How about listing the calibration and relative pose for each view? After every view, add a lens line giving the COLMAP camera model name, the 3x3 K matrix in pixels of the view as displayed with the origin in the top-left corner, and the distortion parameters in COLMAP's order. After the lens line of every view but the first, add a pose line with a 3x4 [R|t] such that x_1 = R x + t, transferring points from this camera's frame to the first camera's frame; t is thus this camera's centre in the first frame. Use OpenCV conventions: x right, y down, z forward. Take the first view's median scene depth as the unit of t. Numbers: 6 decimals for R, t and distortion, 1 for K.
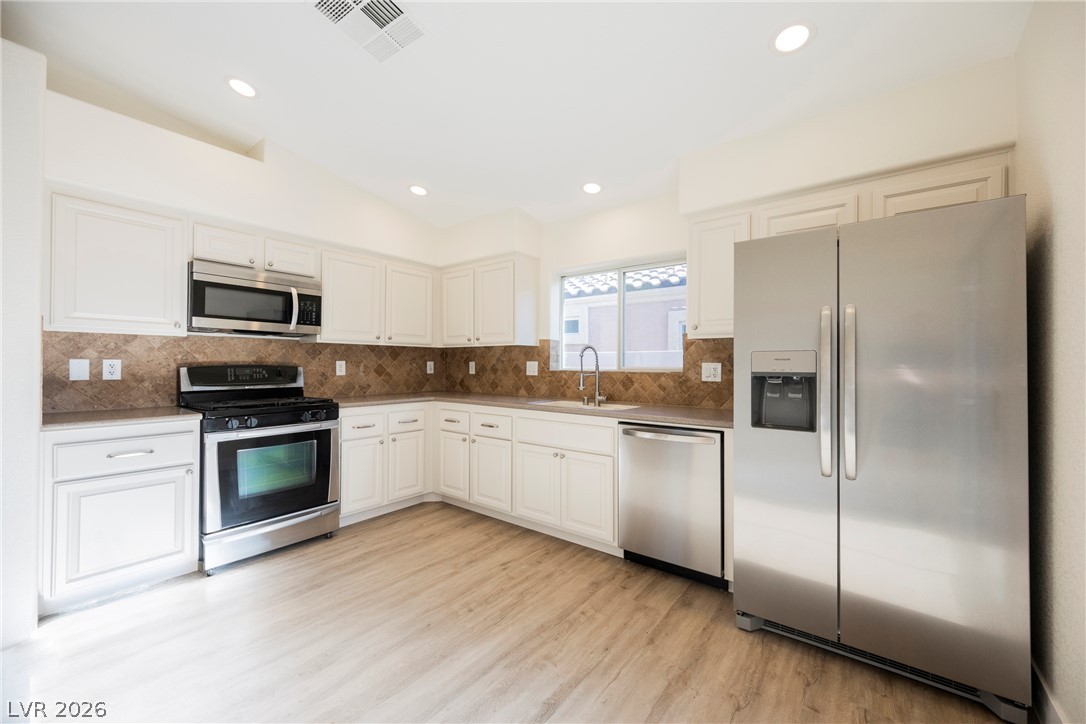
lens RADIAL K [[425.6, 0, 543.0], [0, 425.6, 362.0], [0, 0, 1]] dist [-0.000919, -0.000063]
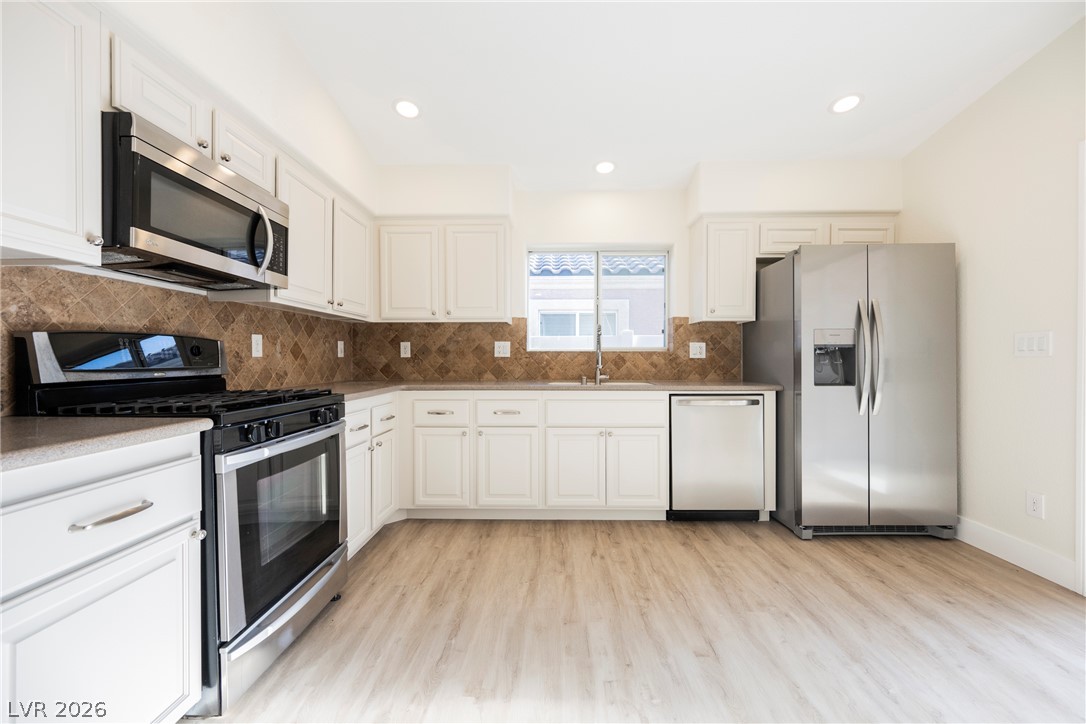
lens RADIAL K [[437.5, 0, 543.0], [0, 437.5, 362.0], [0, 0, 1]] dist [0.000364, 0.000118]
pose [[0.799123, -0.009234, 0.601096, -0.616293], [0.001295, 0.999906, 0.013639, 0.035344], [-0.601166, -0.010121, 0.799060, 0.254197]]
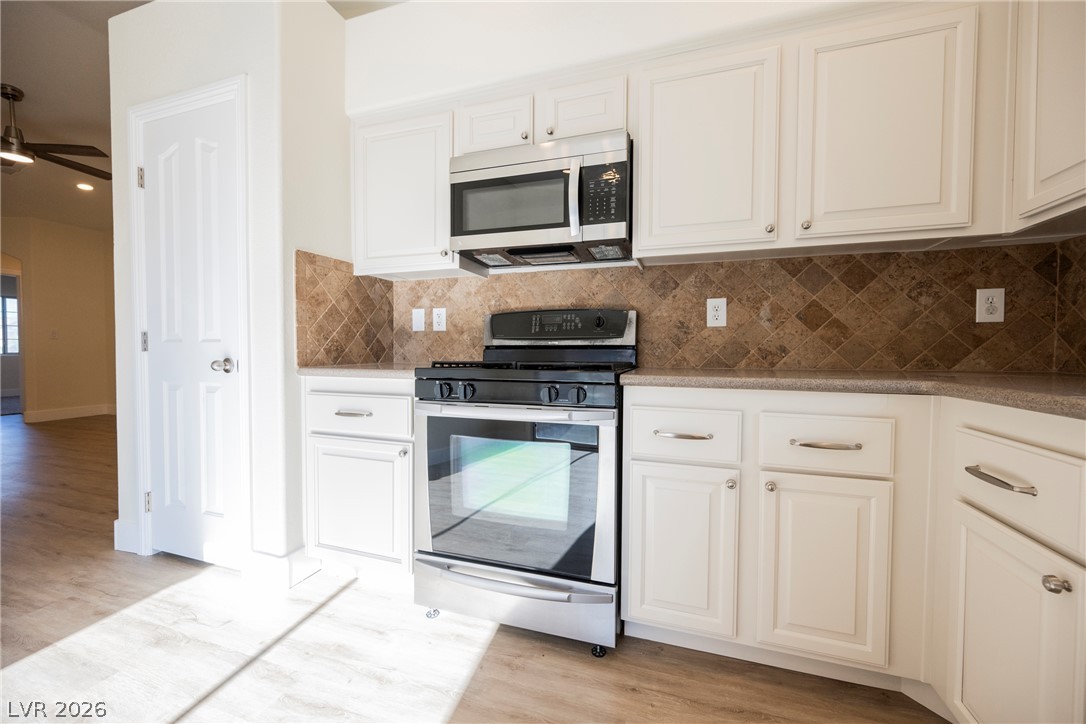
lens RADIAL K [[425.6, 0, 543.0], [0, 425.6, 362.0], [0, 0, 1]] dist [-0.000919, -0.000063]
pose [[0.335230, 0.022382, -0.941870, -0.077721], [0.002155, 0.999697, 0.024523, 0.070428], [0.942134, -0.010251, 0.335080, 0.742451]]
